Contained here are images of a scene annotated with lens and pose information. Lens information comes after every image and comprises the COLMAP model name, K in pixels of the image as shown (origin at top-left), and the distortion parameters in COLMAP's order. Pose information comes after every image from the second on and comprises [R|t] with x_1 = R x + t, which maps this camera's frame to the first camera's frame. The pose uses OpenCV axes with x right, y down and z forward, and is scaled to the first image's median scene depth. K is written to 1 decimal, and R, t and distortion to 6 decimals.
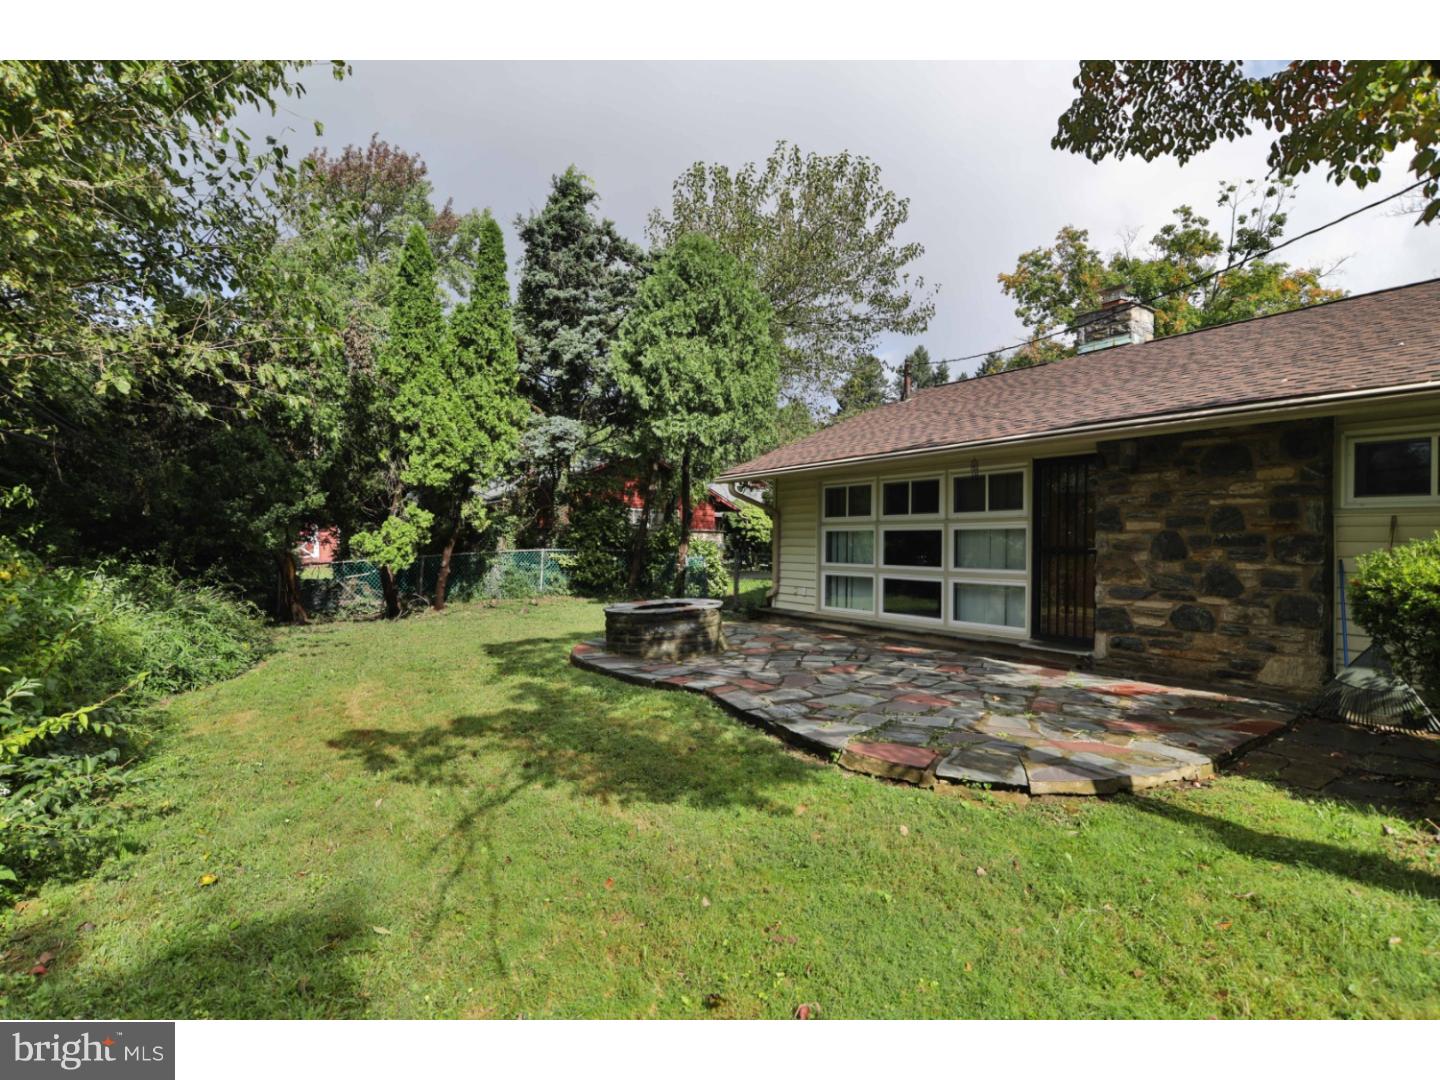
lens RADIAL K [[698.1, 0, 735.6], [0, 698.1, 538.5], [0, 0, 1]] dist [-0.015760, -0.000181]
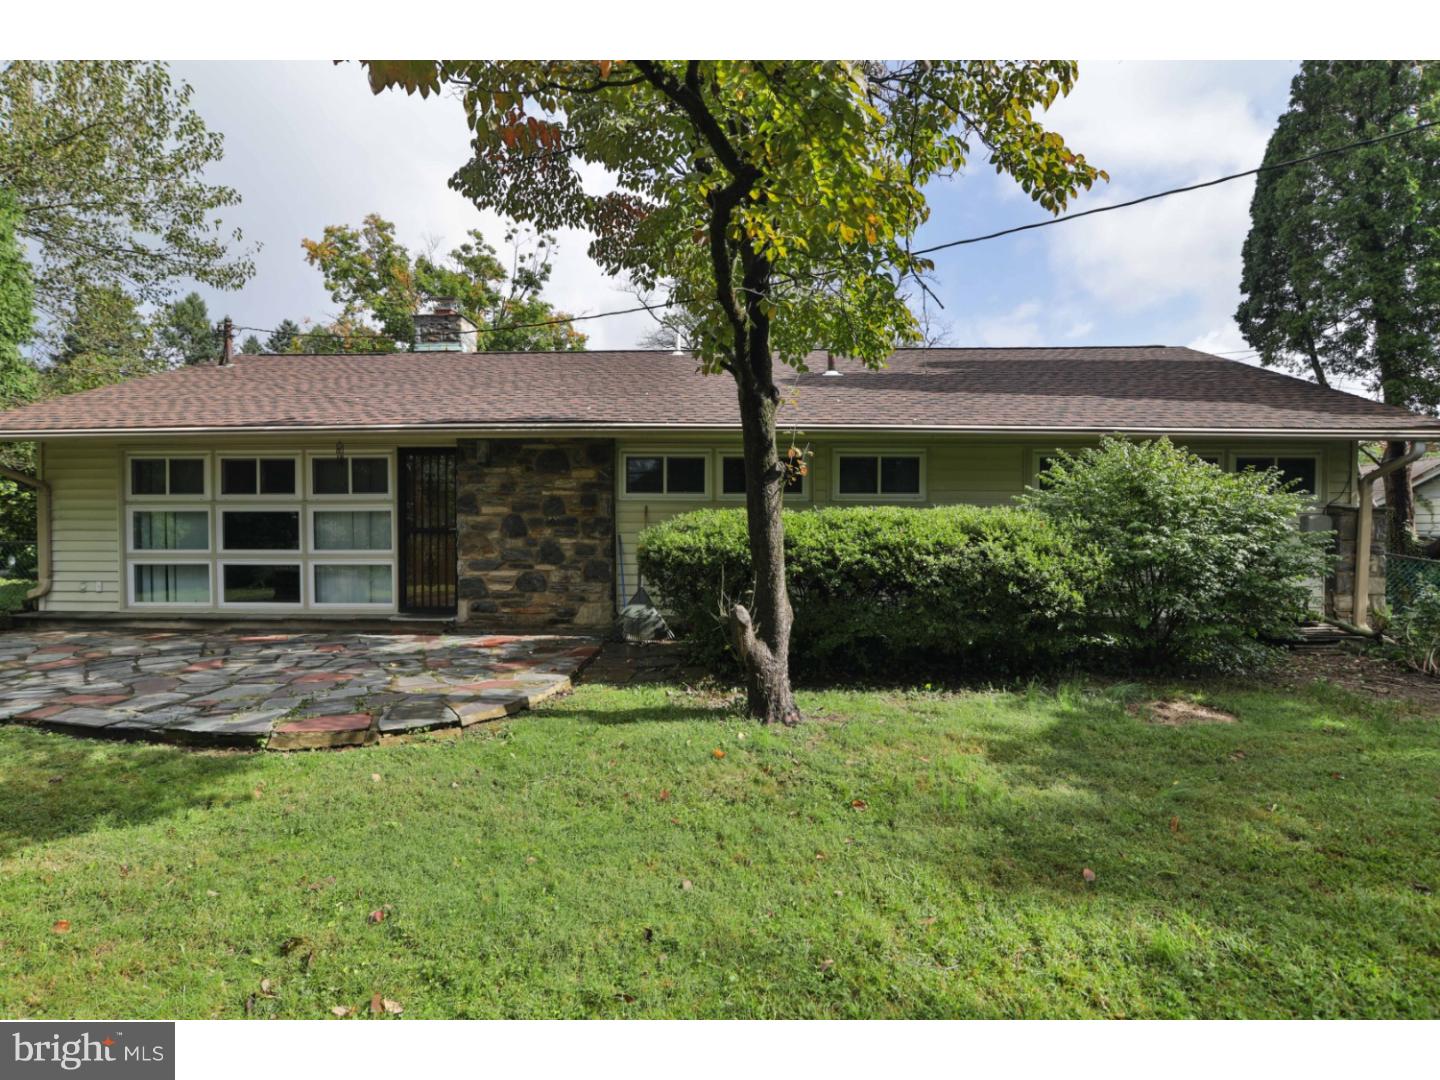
lens RADIAL K [[690.8, 0, 720.0], [0, 690.8, 540.0], [0, 0, 1]] dist [-0.028279, -0.000033]
pose [[0.599065, -0.020321, 0.800443, -0.145270], [-0.000929, 0.999660, 0.026073, 0.002627], [-0.800700, -0.016363, 0.598842, -0.049047]]
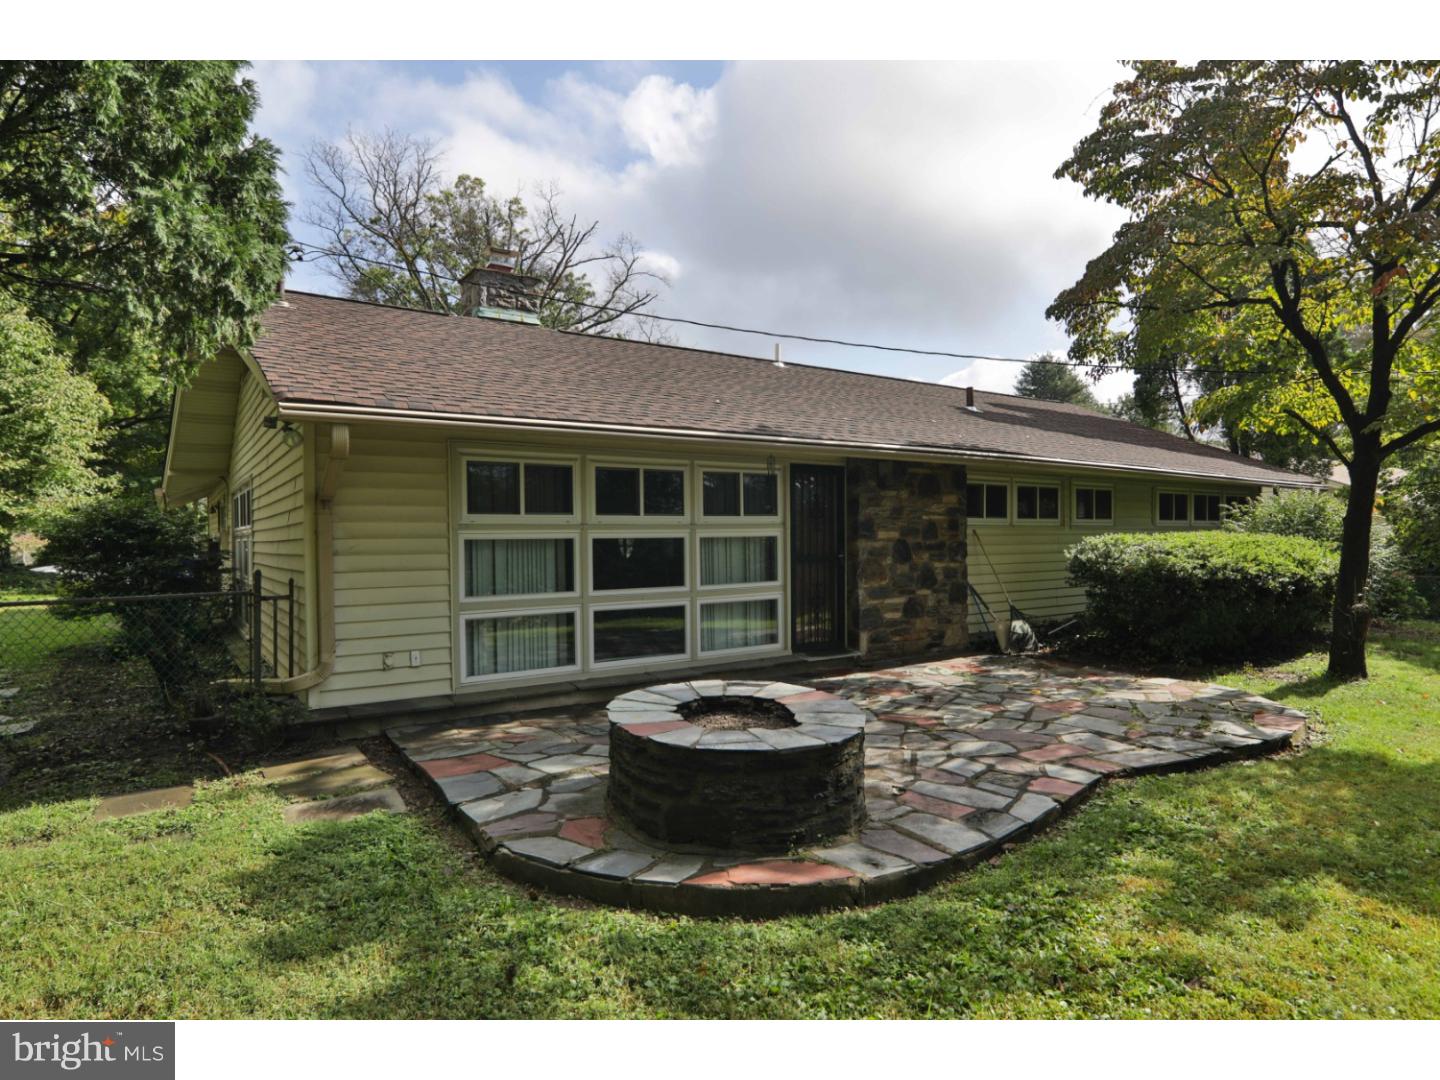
lens RADIAL K [[798.7, 0, 722.6], [0, 798.7, 564.2], [0, 0, 1]] dist [0.017002, -0.000003]
pose [[0.026434, -0.036934, 0.998968, -0.742237], [0.006795, 0.999301, 0.036767, -0.019400], [-0.999627, 0.005816, 0.026666, 1.190323]]
